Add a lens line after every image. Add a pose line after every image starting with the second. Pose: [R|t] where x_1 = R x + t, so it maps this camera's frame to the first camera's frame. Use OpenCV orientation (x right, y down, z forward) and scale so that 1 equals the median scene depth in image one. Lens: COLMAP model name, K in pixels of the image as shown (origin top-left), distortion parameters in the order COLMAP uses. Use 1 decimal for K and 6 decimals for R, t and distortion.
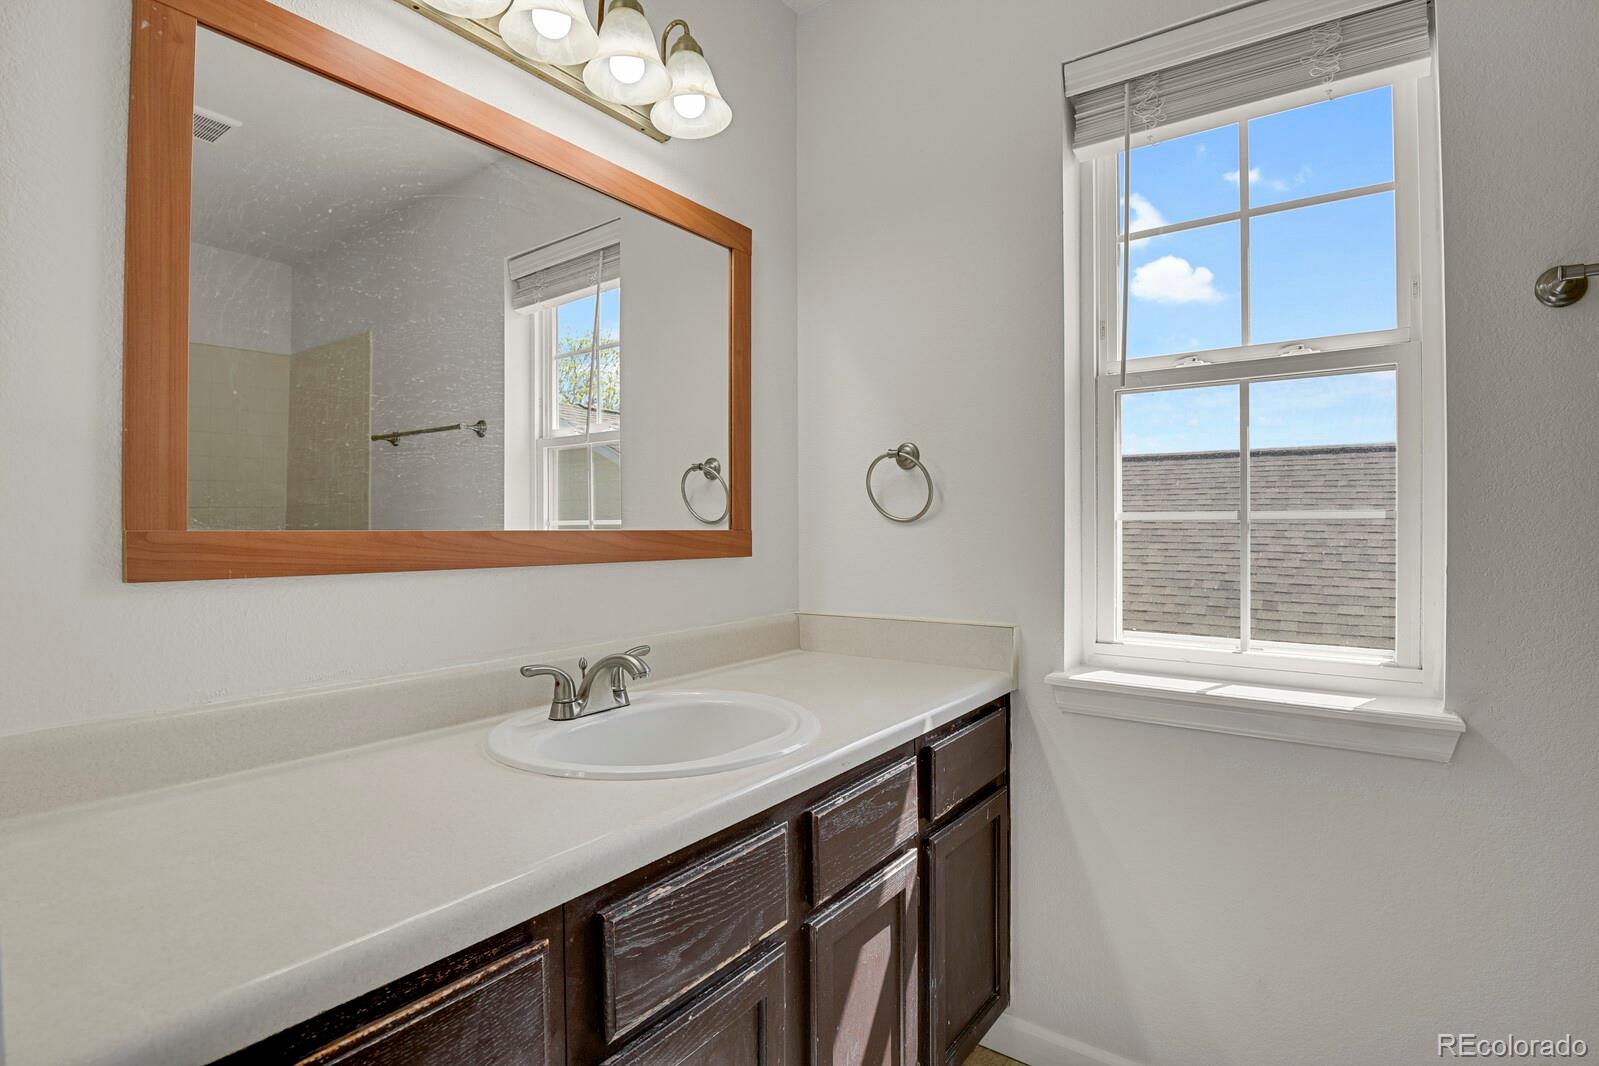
lens RADIAL K [[780.1, 0, 800.4], [0, 780.1, 528.4], [0, 0, 1]] dist [-0.025112, -0.002121]
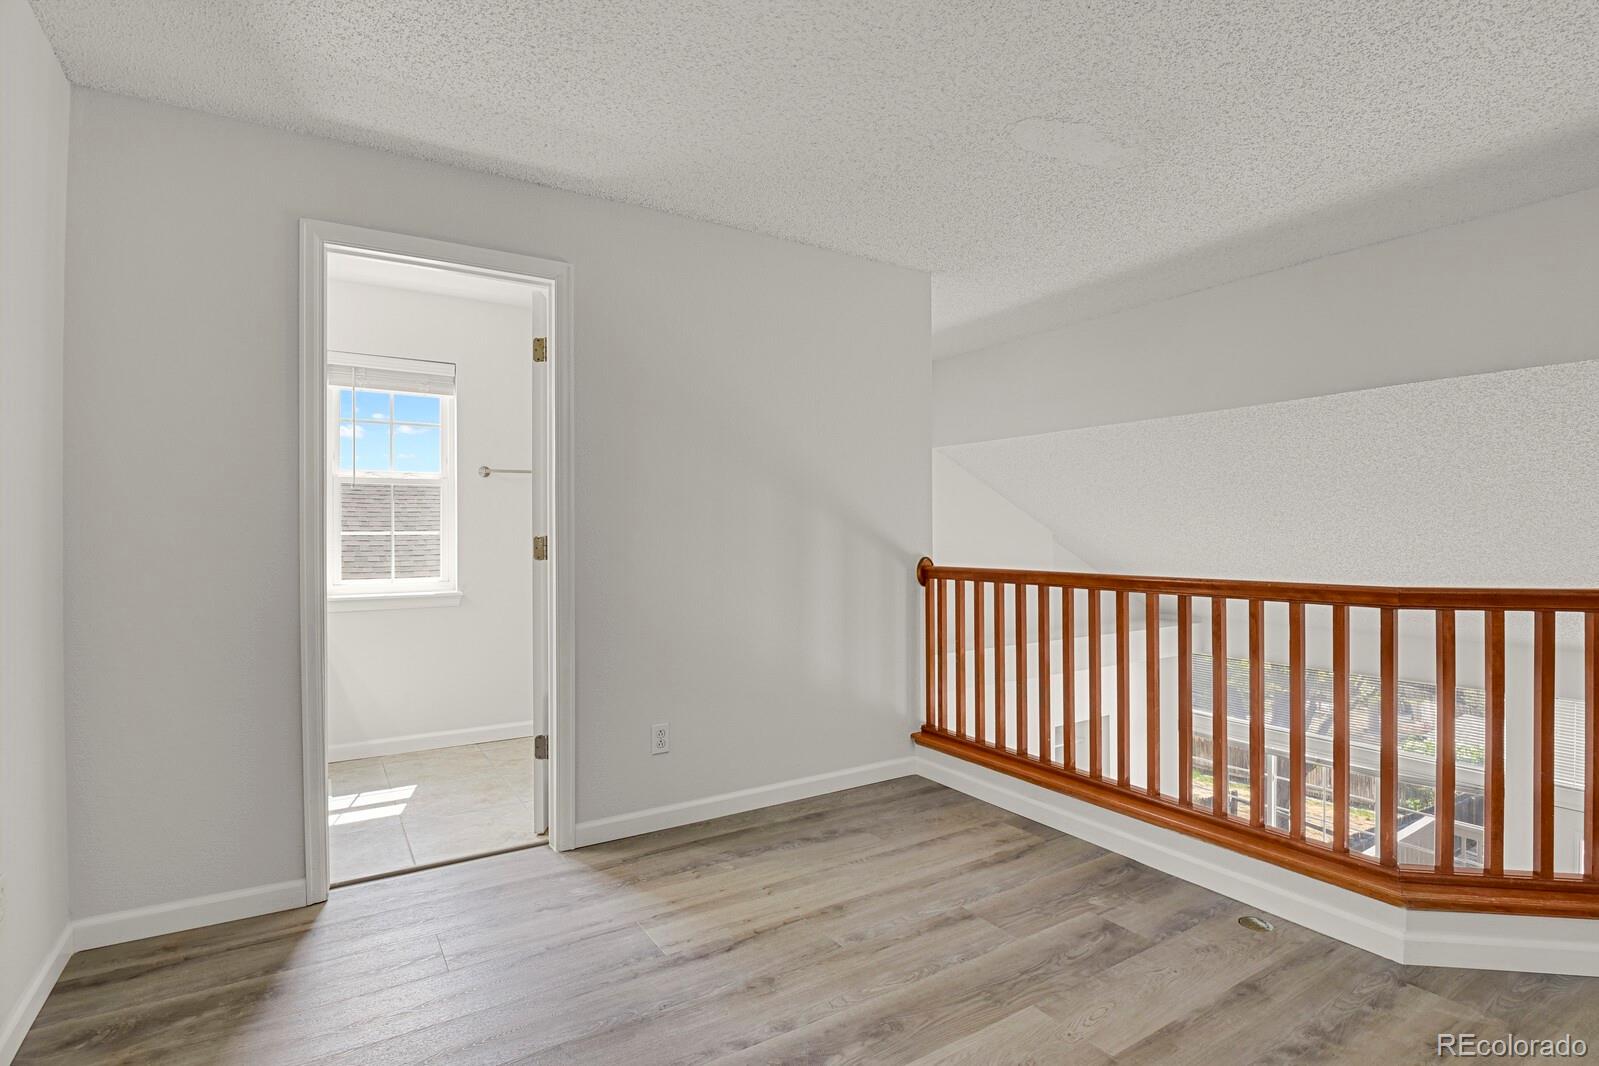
lens RADIAL K [[780.1, 0, 805.3], [0, 780.1, 526.8], [0, 0, 1]] dist [-0.025112, -0.002121]
pose [[0.358058, 0.002418, 0.933696, -1.588169], [0.010986, 0.999917, -0.006802, -0.008476], [-0.933635, 0.012694, 0.358002, -1.463417]]
